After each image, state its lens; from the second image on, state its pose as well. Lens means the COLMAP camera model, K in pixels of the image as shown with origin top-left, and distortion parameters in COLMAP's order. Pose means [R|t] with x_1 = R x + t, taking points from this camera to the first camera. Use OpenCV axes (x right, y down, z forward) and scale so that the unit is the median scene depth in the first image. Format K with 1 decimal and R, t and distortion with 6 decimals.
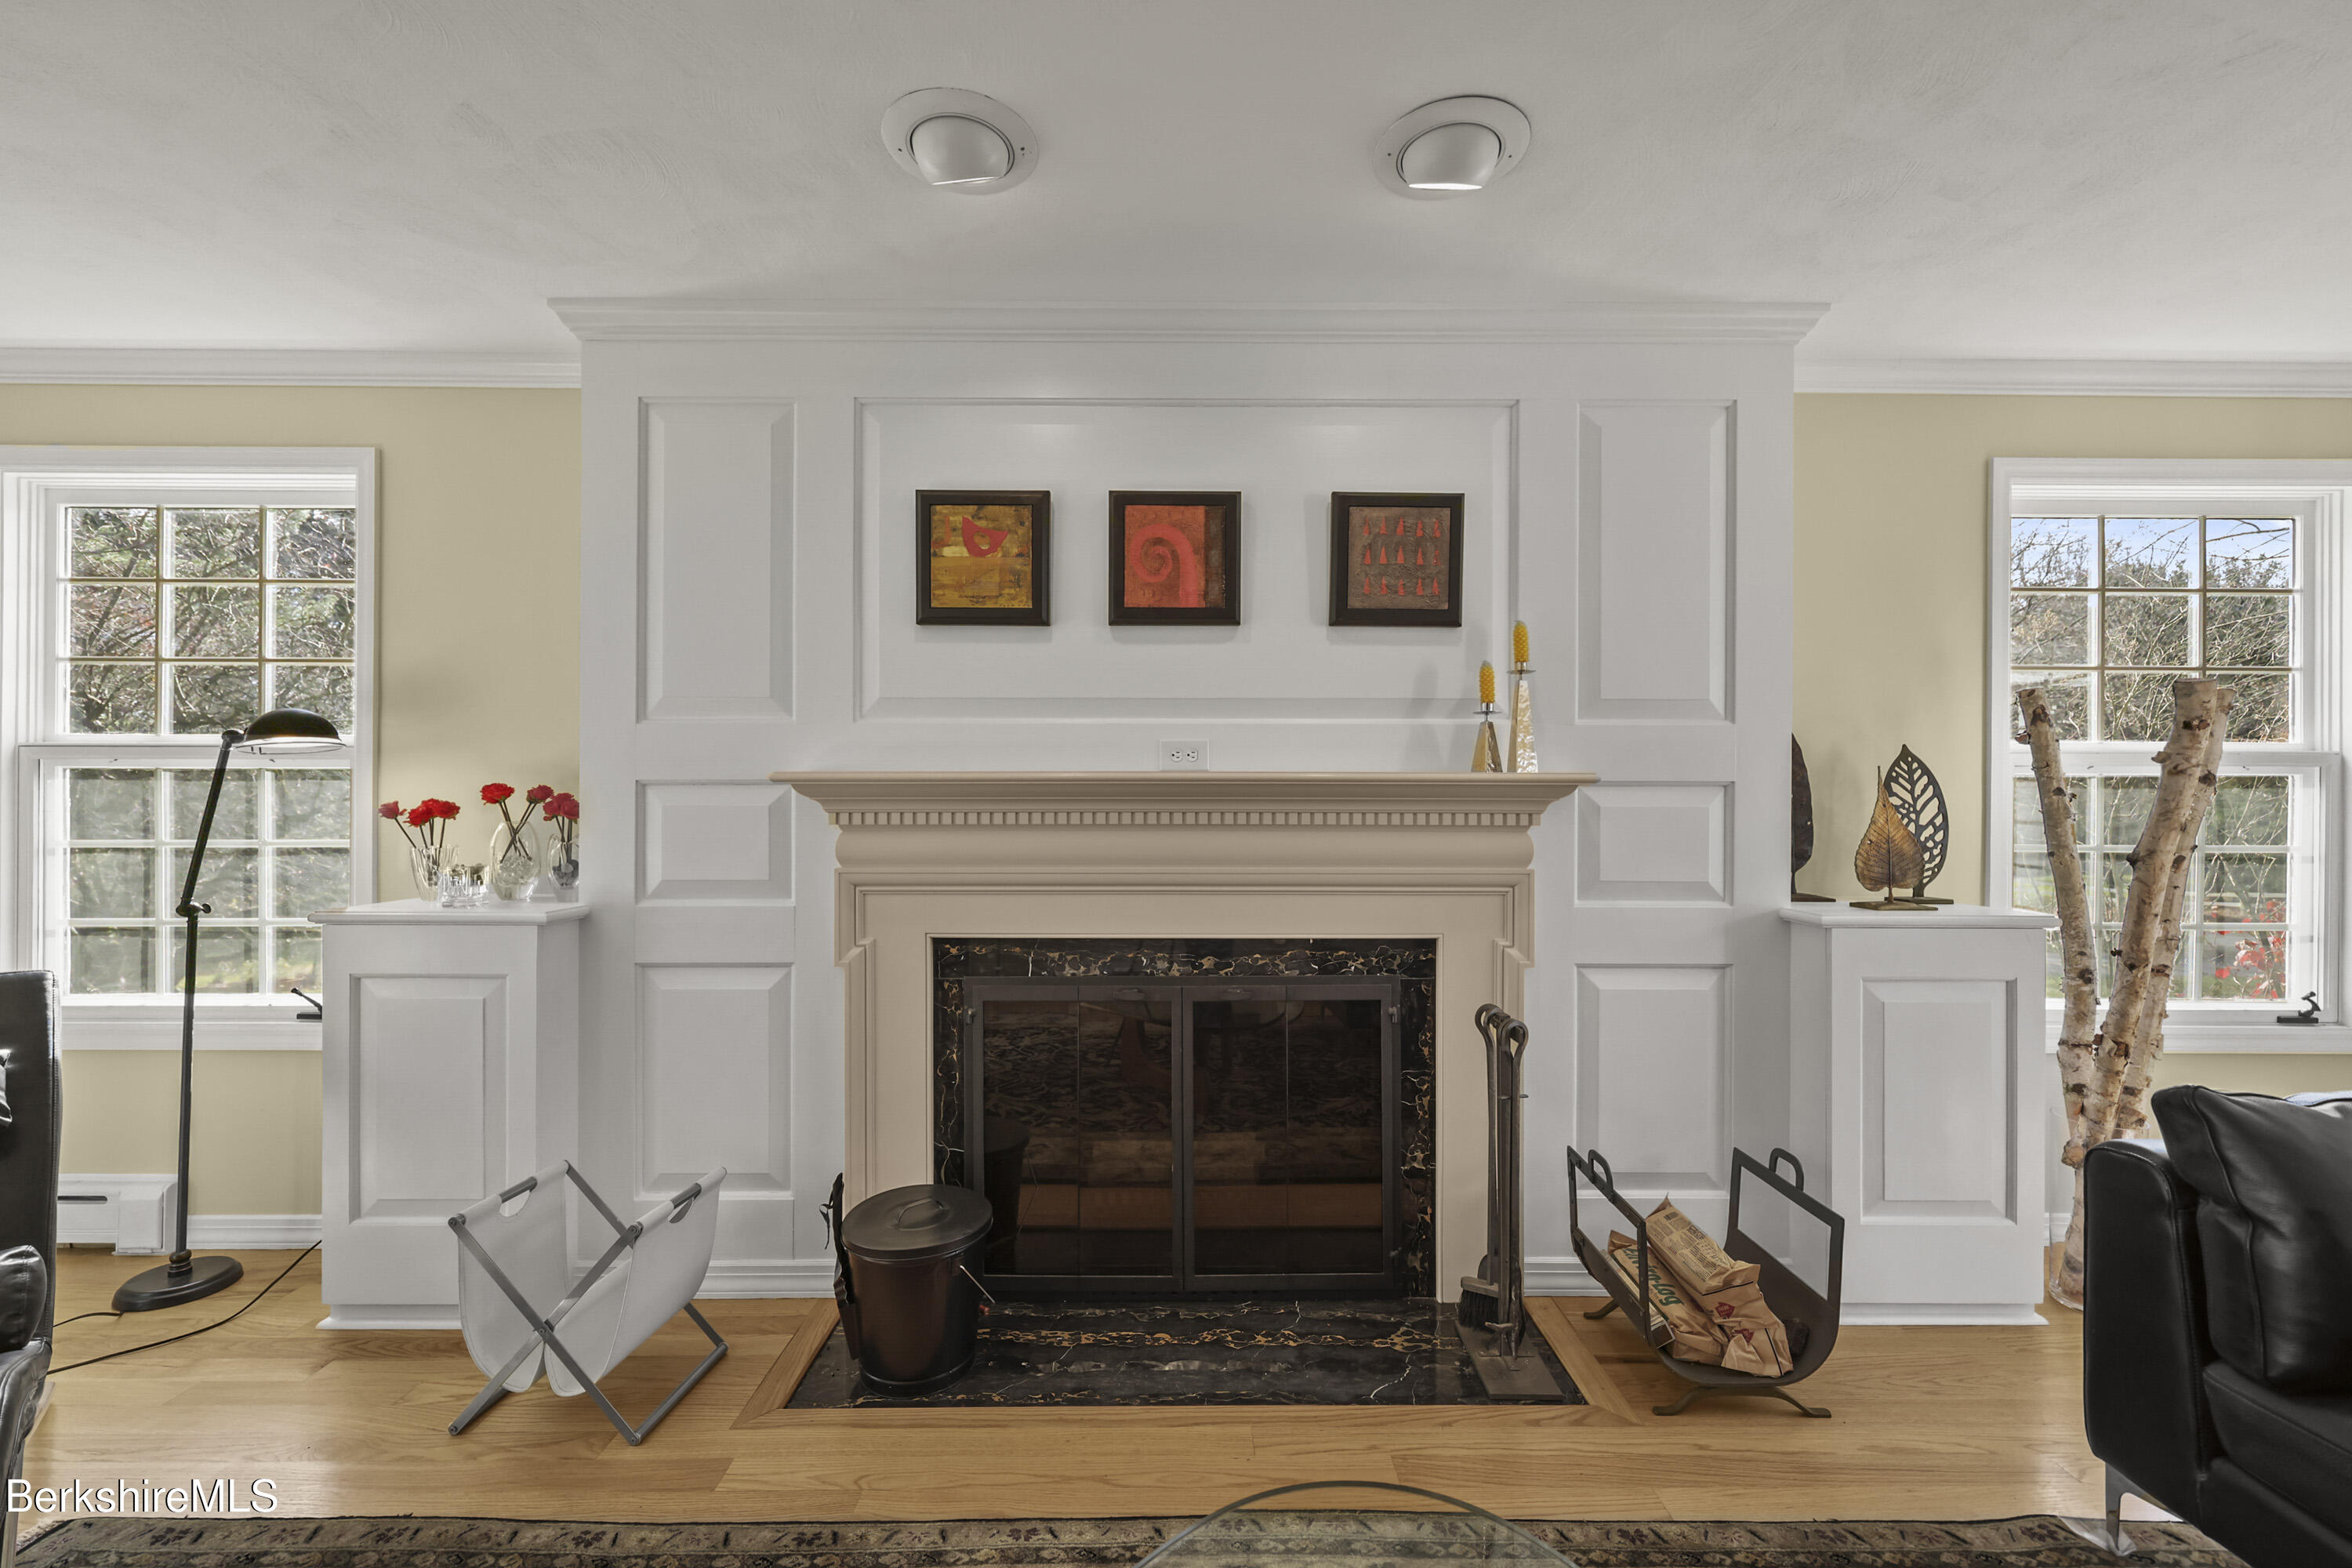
lens RADIAL K [[957.0, 0, 1181.1], [0, 957.0, 798.4], [0, 0, 1]] dist [-0.001830, 0.000589]
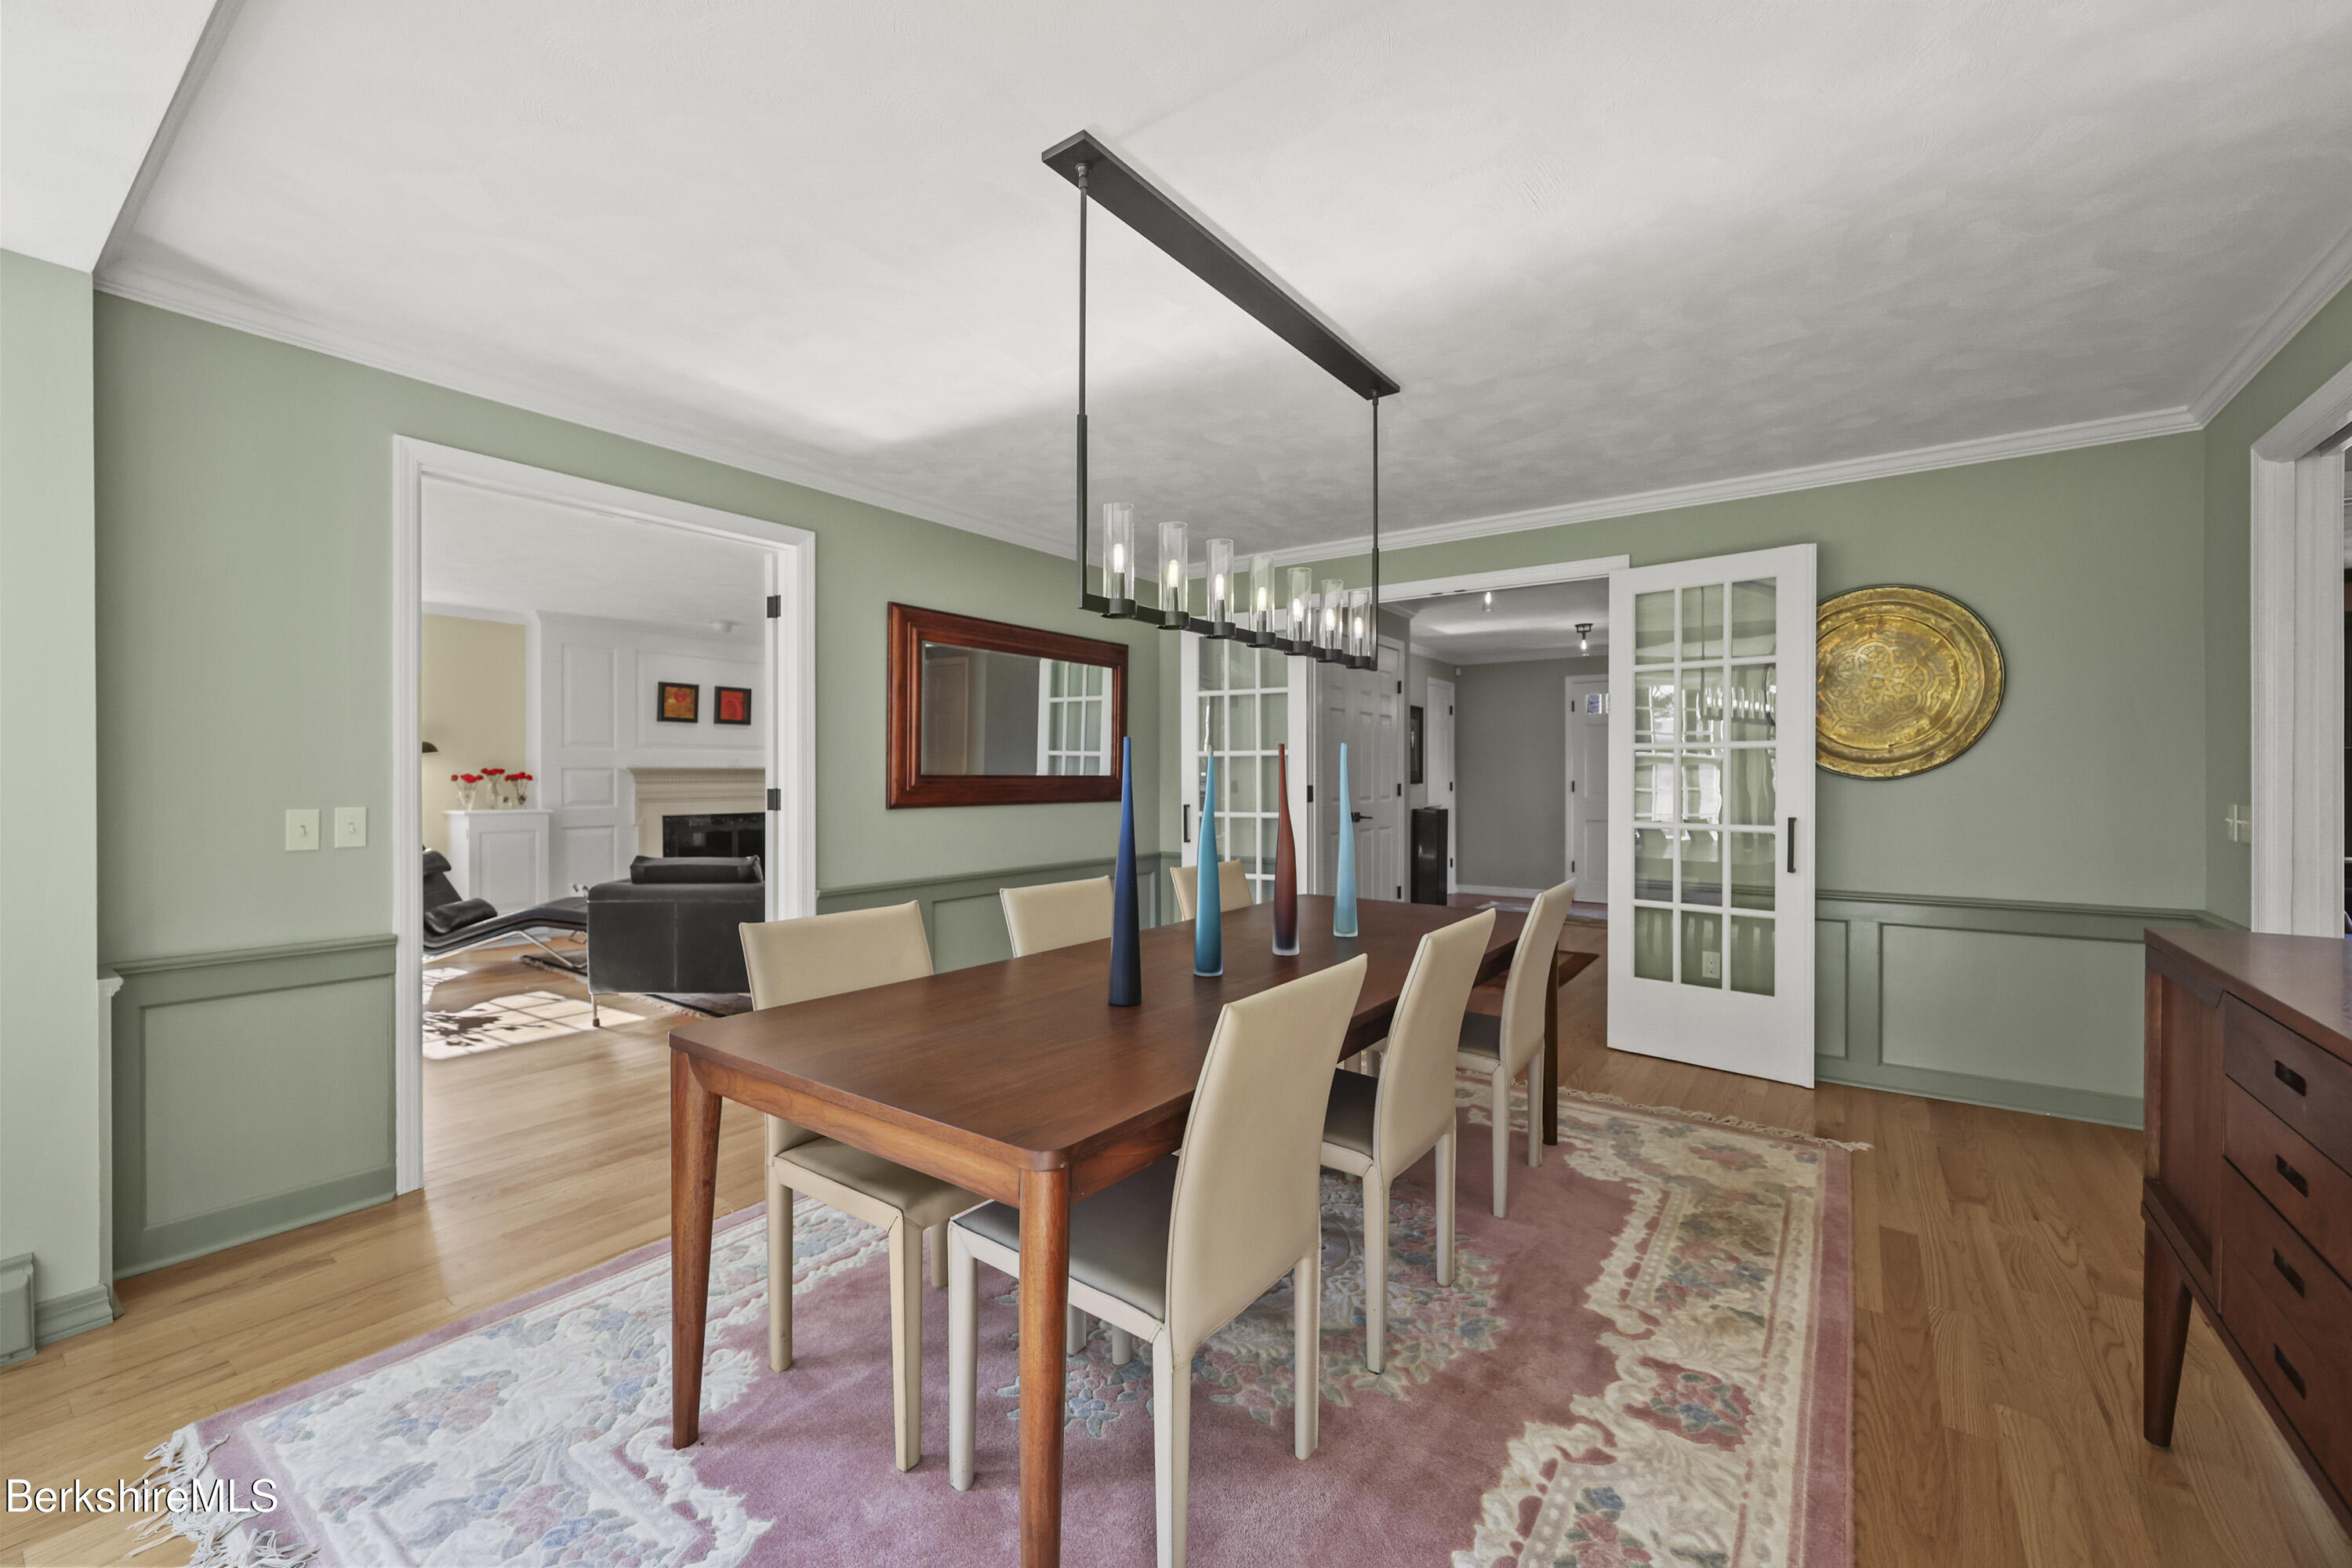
lens RADIAL K [[957.0, 0, 1183.1], [0, 957.0, 777.5], [0, 0, 1]] dist [-0.001830, 0.000589]
pose [[0.583695, -0.001103, 0.811972, -1.903378], [0.000537, 0.999999, 0.000972, 0.009812], [-0.811973, -0.000131, 0.583695, -2.405069]]
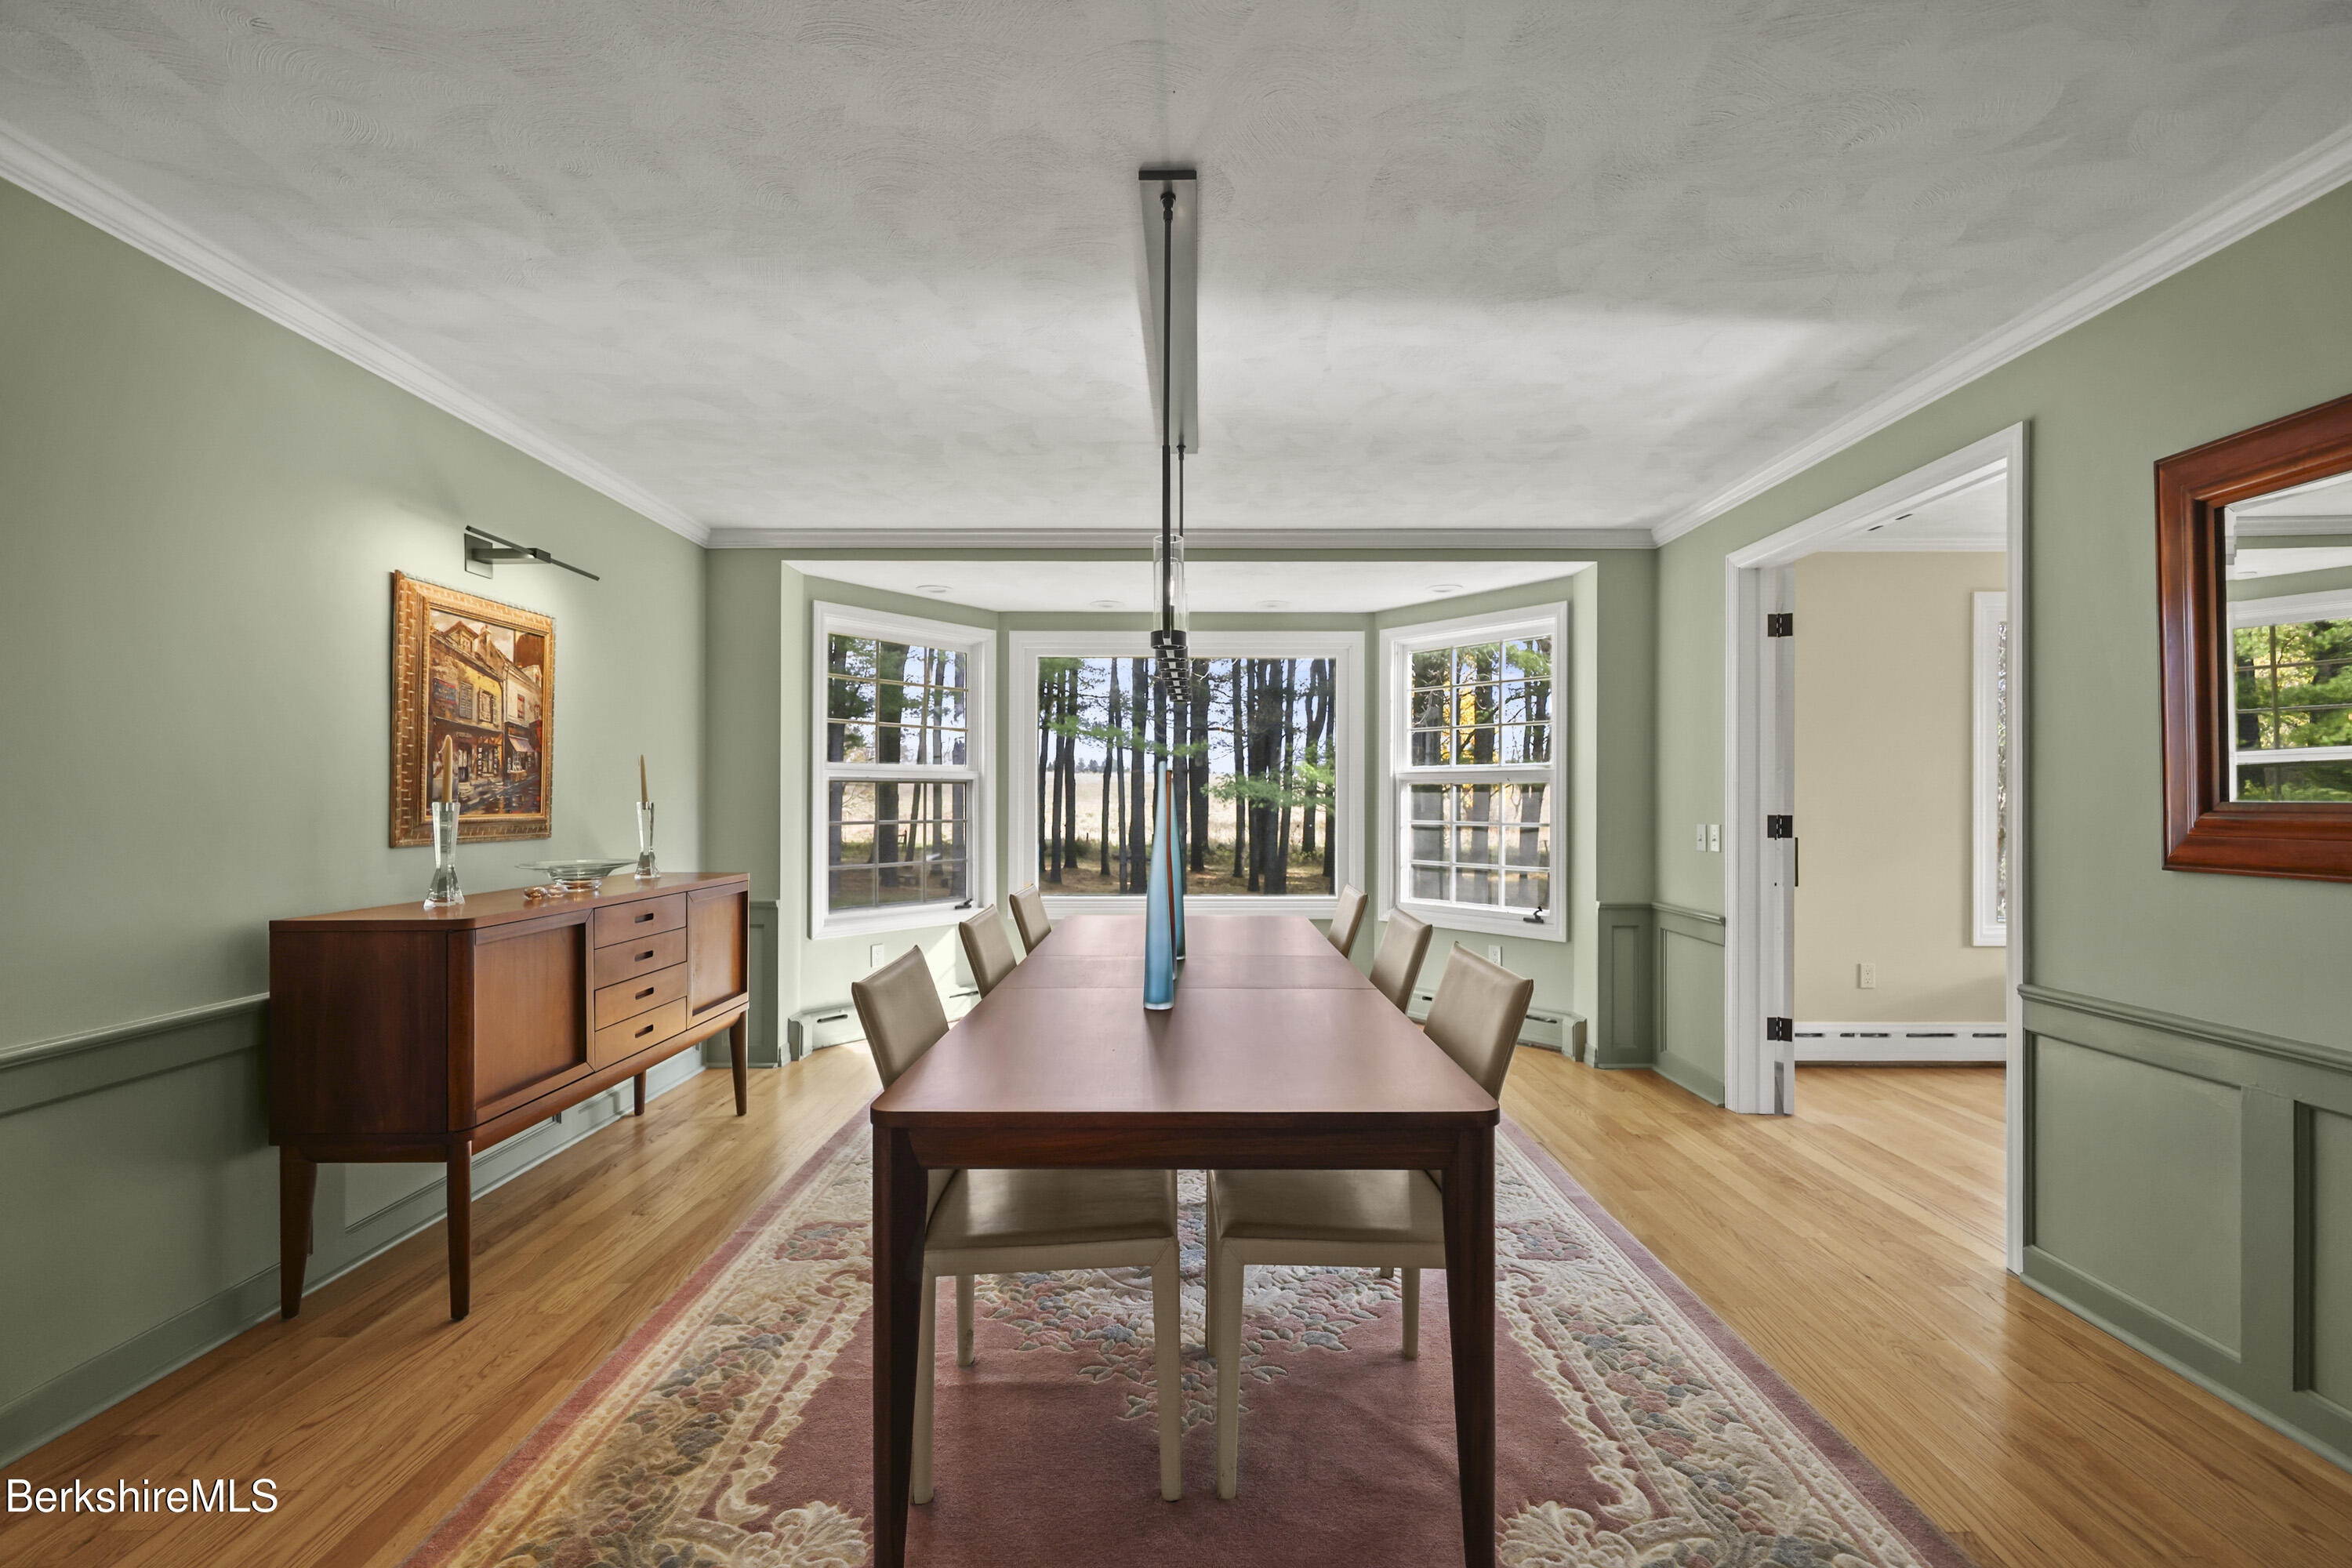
lens RADIAL K [[957.0, 0, 1171.1], [0, 957.0, 792.9], [0, 0, 1]] dist [-0.001830, 0.000589]
pose [[-0.022841, -0.009734, -0.999692, 0.120181], [-0.001941, 0.999951, -0.009693, 0.008077], [0.999737, 0.001719, -0.022859, -1.840529]]
